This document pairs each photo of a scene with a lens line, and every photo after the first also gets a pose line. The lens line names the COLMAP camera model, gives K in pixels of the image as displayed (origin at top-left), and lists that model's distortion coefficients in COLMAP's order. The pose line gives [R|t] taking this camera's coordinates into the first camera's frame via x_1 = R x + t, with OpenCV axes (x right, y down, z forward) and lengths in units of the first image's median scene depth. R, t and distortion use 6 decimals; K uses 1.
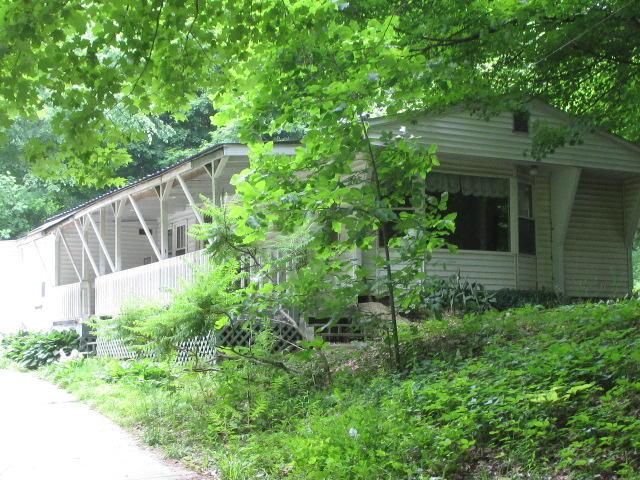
lens RADIAL K [[1015.0, 0, 307.2], [0, 1015.0, 260.1], [0, 0, 1]] dist [0.019376, -0.044485]
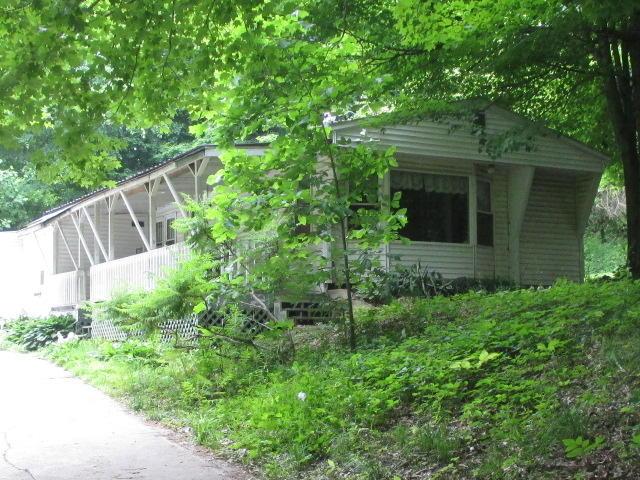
lens RADIAL K [[1104.1, 0, 320.5], [0, 1104.1, 239.8], [0, 0, 1]] dist [-0.047152, 0.133254]
pose [[0.999985, 0.002762, -0.004698, 0.052494], [-0.002809, 0.999945, -0.010084, 0.000272], [0.004670, 0.010097, 0.999938, -0.216175]]
